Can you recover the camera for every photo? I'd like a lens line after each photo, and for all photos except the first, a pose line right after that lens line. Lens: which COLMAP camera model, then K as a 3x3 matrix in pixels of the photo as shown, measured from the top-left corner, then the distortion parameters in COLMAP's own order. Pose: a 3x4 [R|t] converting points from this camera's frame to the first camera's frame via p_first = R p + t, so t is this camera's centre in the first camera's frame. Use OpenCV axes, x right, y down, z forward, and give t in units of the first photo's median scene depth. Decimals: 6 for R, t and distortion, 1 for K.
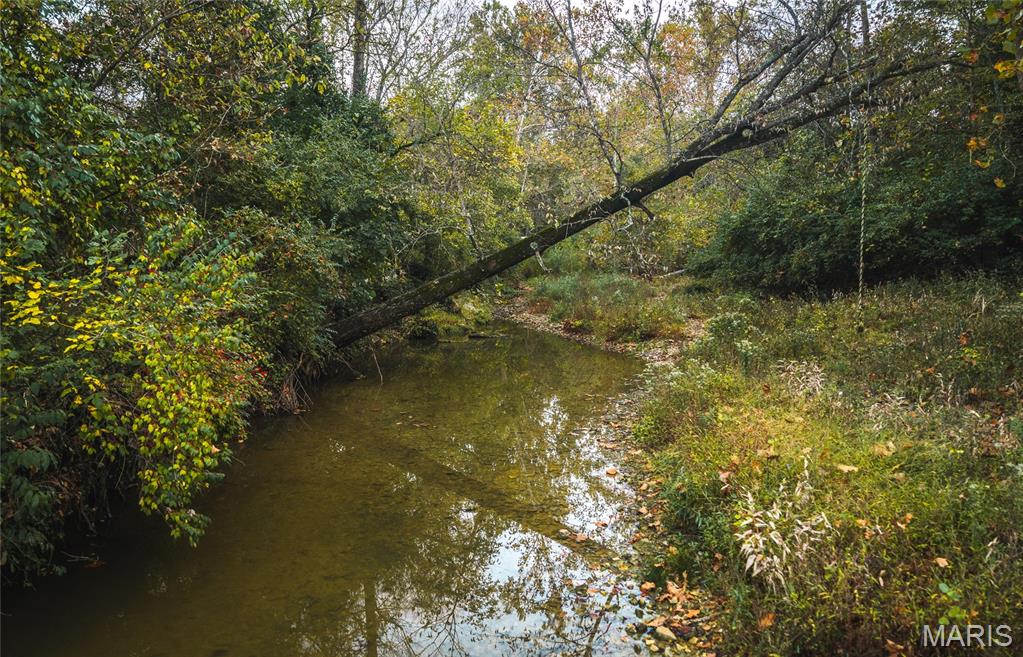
lens RADIAL K [[855.5, 0, 510.2], [0, 855.5, 336.1], [0, 0, 1]] dist [0.007284, -0.005221]
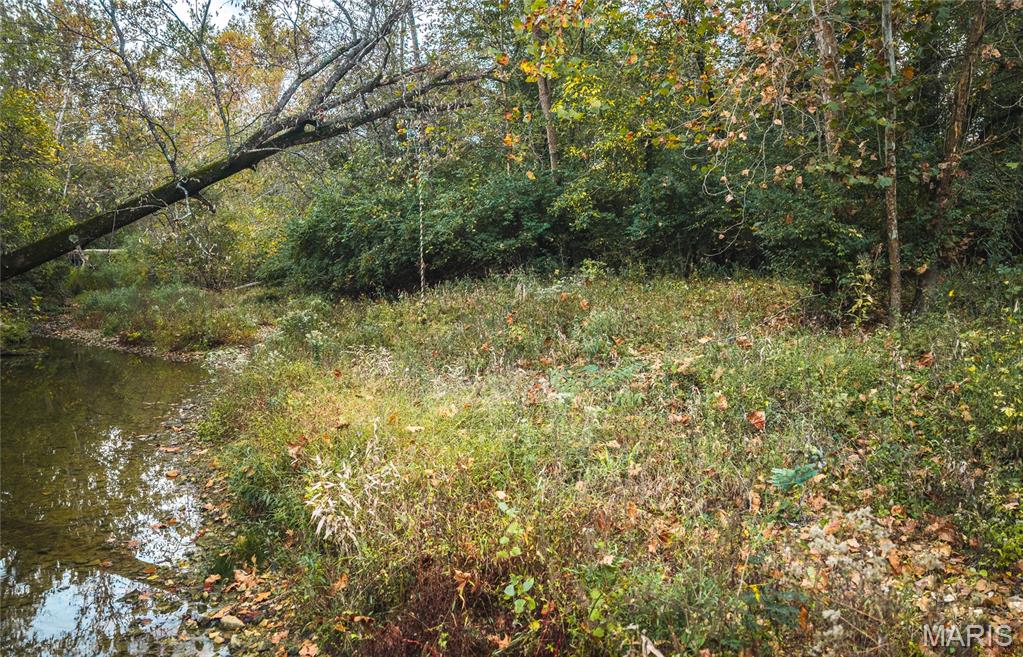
lens RADIAL K [[853.9, 0, 508.2], [0, 853.9, 321.6], [0, 0, 1]] dist [0.017531, -0.025936]
pose [[0.884477, -0.032033, 0.465483, 0.008177], [0.050120, 0.998391, -0.026528, 0.019475], [-0.463884, 0.046793, 0.884659, 0.015681]]
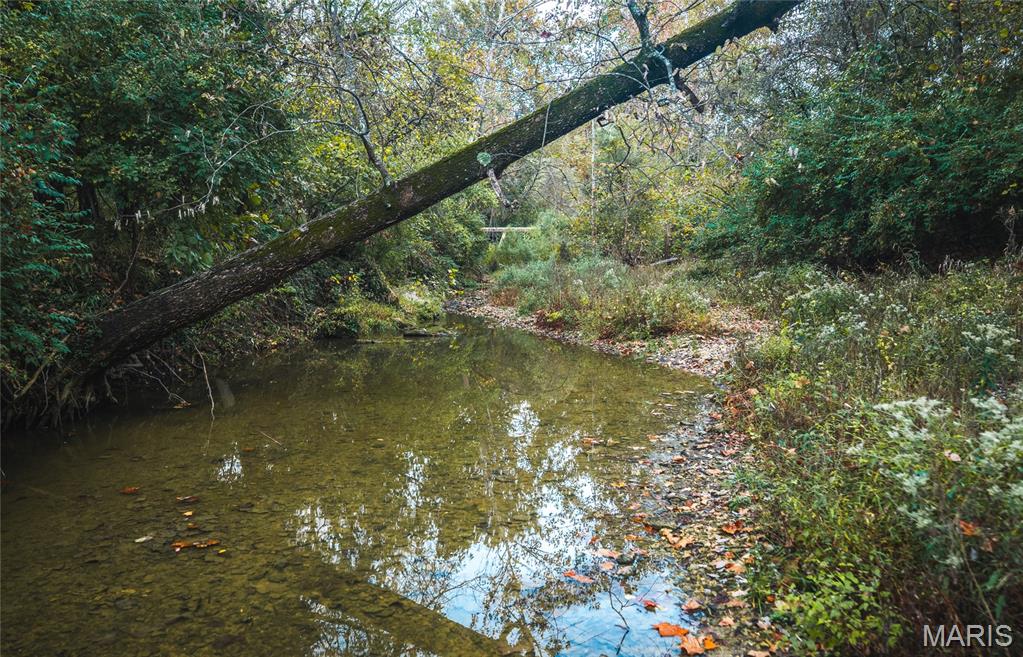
lens RADIAL K [[853.9, 0, 508.2], [0, 853.9, 321.6], [0, 0, 1]] dist [0.017531, -0.025936]
pose [[0.999394, -0.009916, 0.033377, 0.018950], [0.010577, 0.999750, -0.019698, 0.005506], [-0.033174, 0.020039, 0.999249, 0.368536]]
